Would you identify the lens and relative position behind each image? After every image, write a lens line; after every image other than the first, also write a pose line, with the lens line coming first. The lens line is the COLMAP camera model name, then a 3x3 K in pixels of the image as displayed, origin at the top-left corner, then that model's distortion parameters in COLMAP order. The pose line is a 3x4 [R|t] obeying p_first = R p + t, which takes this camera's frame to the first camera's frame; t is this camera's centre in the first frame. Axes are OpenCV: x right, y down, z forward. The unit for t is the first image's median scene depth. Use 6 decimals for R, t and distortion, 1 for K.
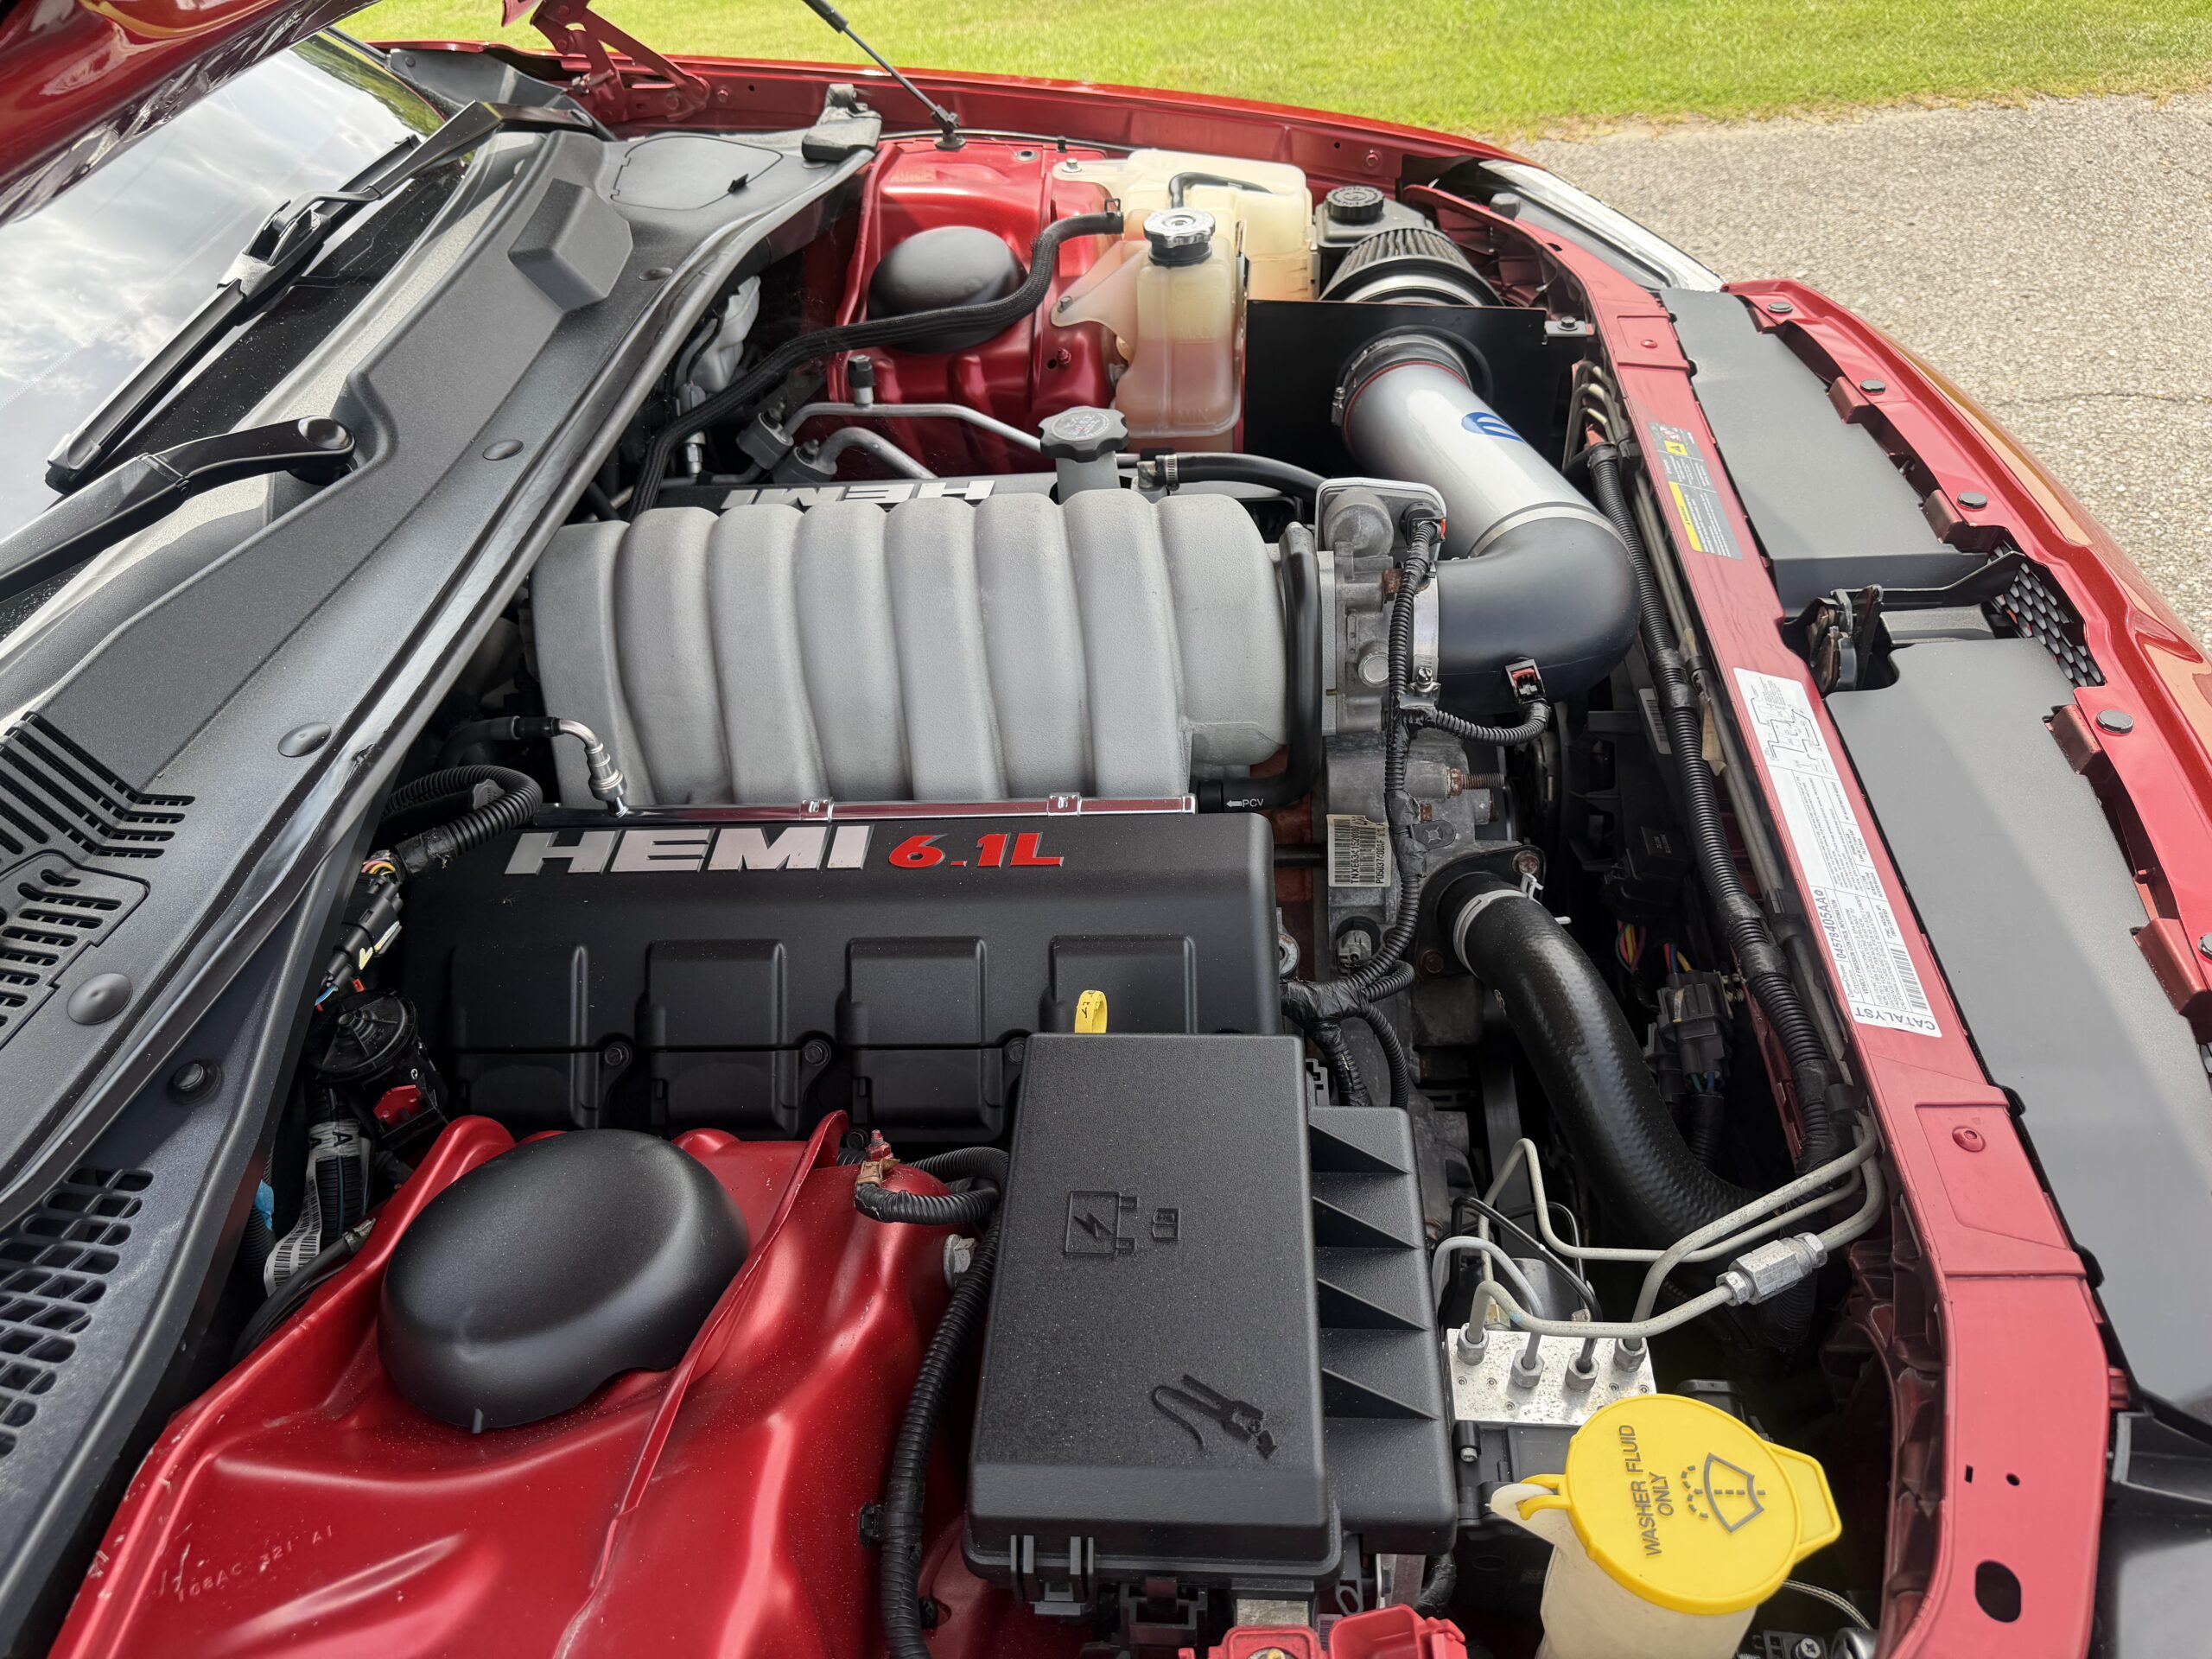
lens RADIAL K [[1581.1, 0, 1106.0], [0, 1581.1, 829.5], [0, 0, 1]] dist [0.011733, -0.045401]
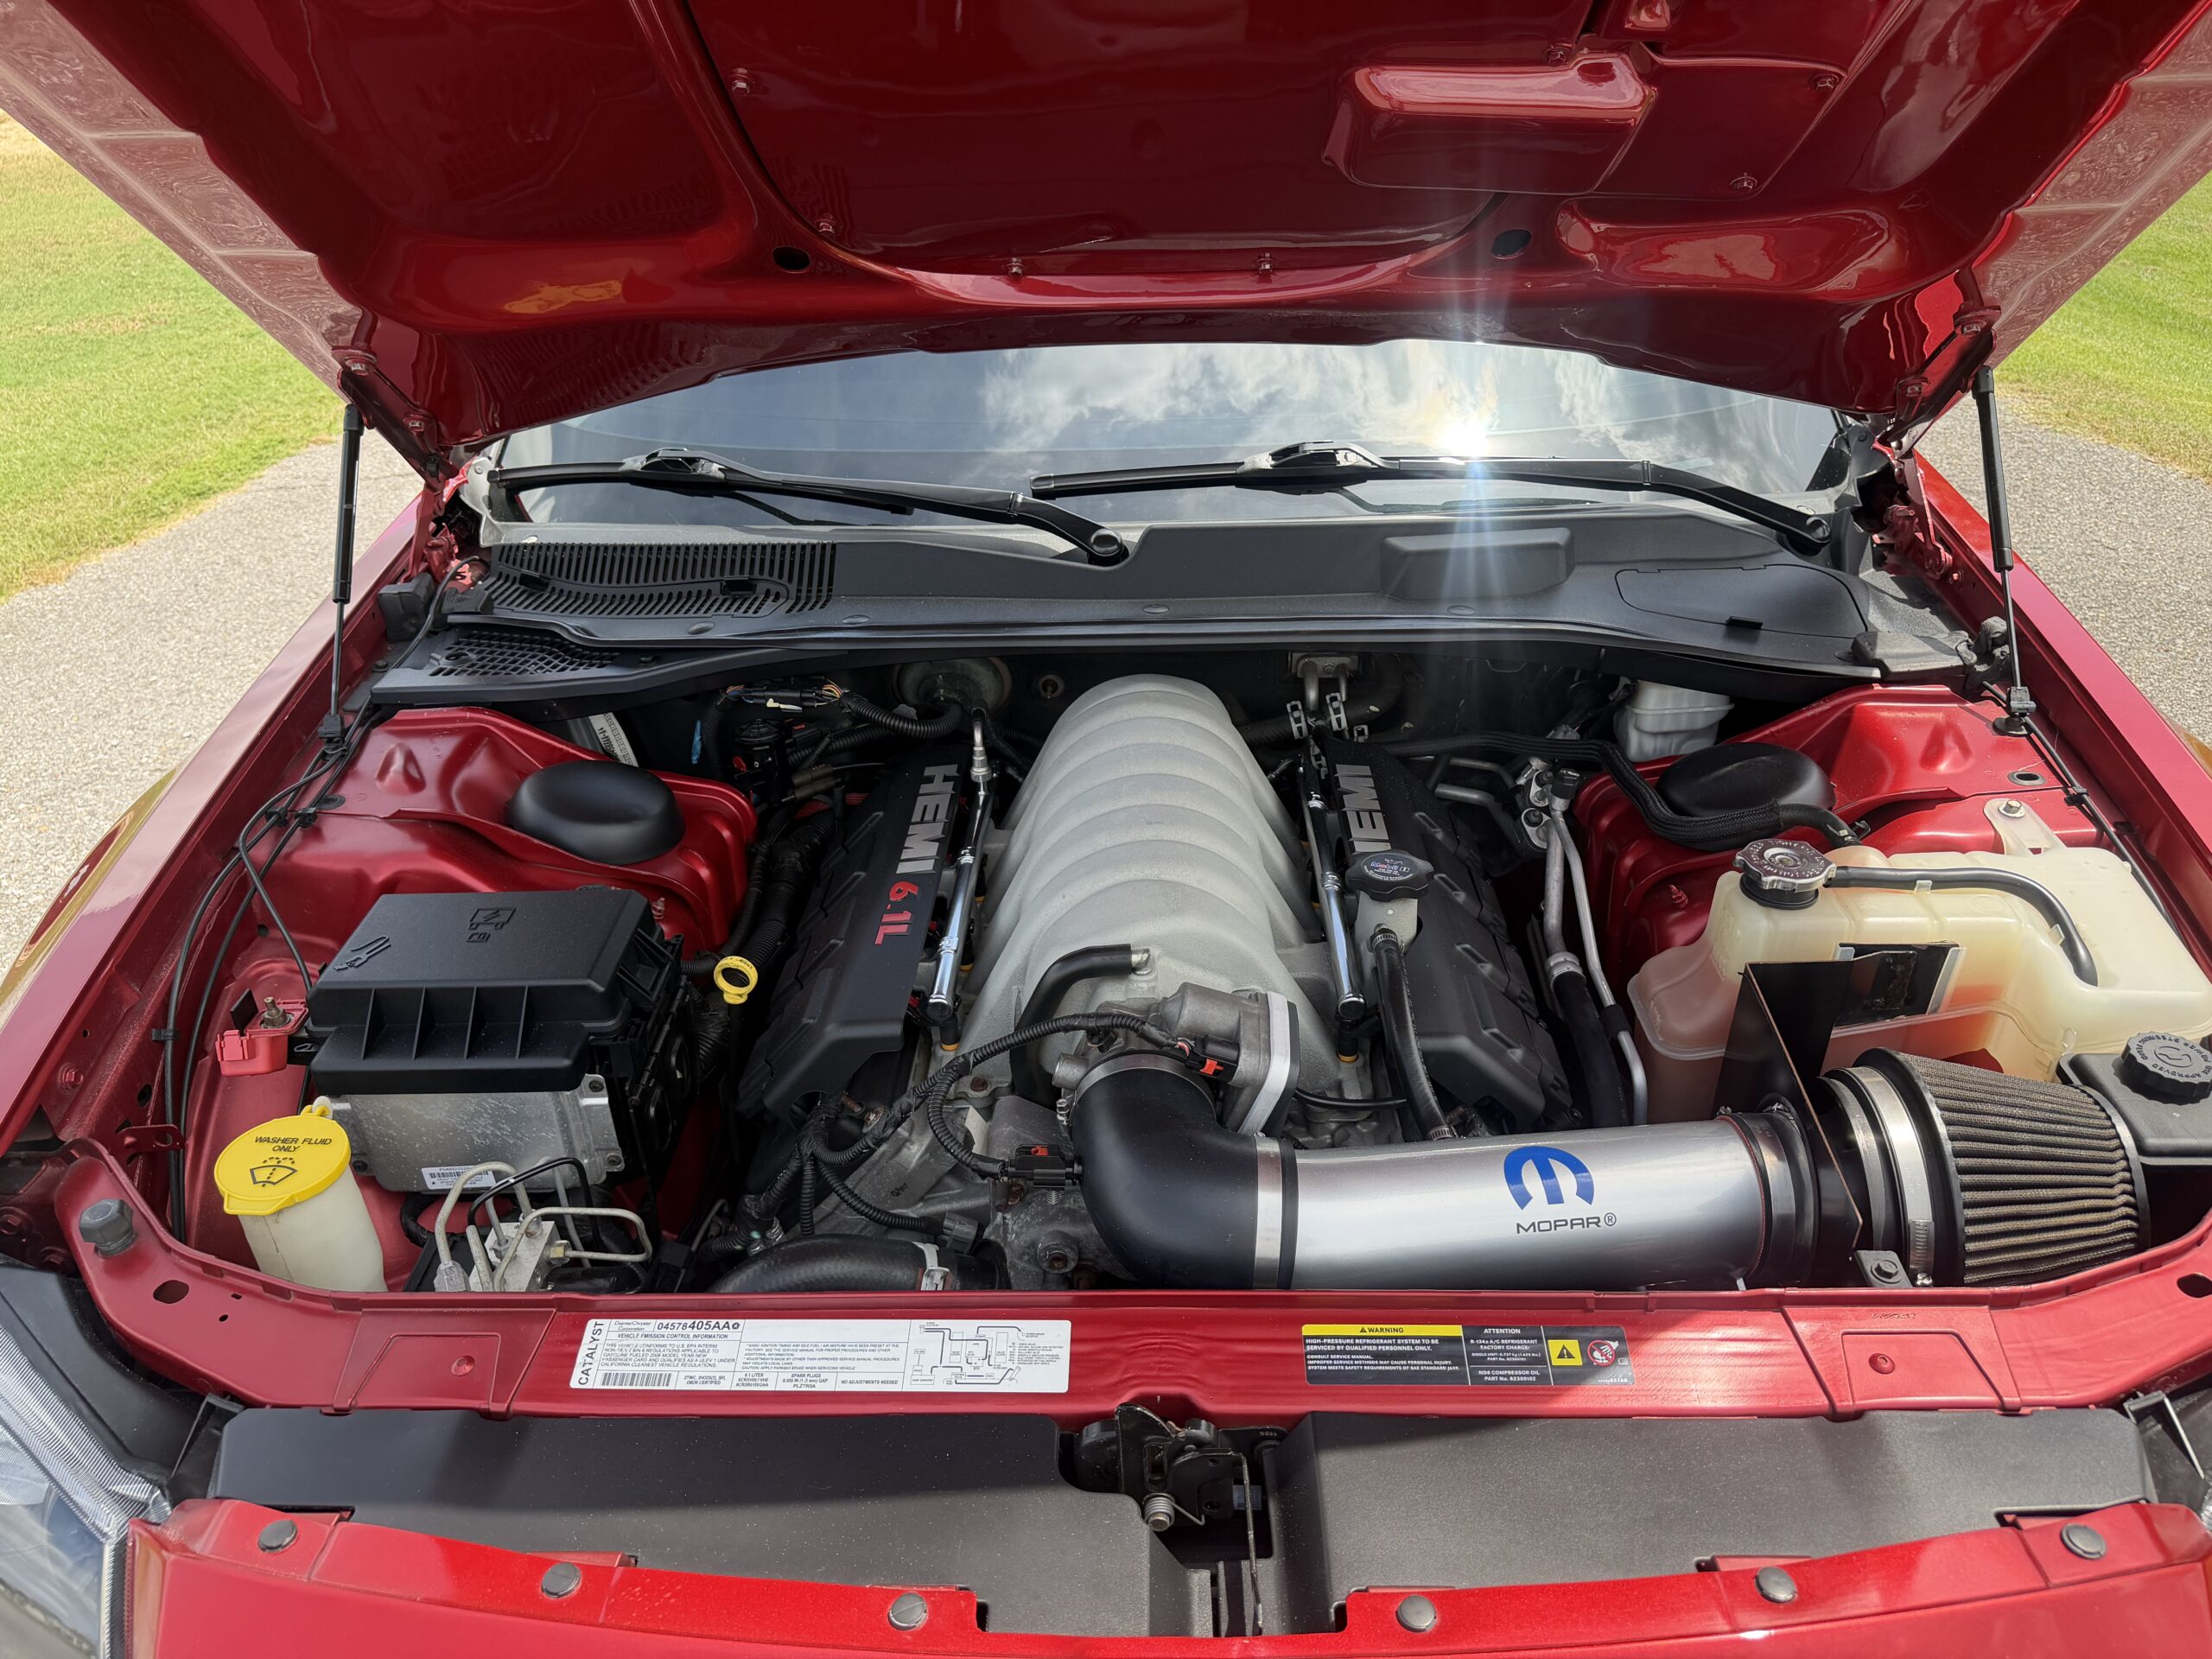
lens RADIAL K [[1581.1, 0, 1106.0], [0, 1581.1, 829.5], [0, 0, 1]] dist [0.011733, -0.045401]
pose [[0.070600, 0.564581, -0.822353, 1.703468], [-0.645344, 0.654485, 0.393929, -1.152287], [0.760622, 0.502889, 0.410556, 0.774136]]
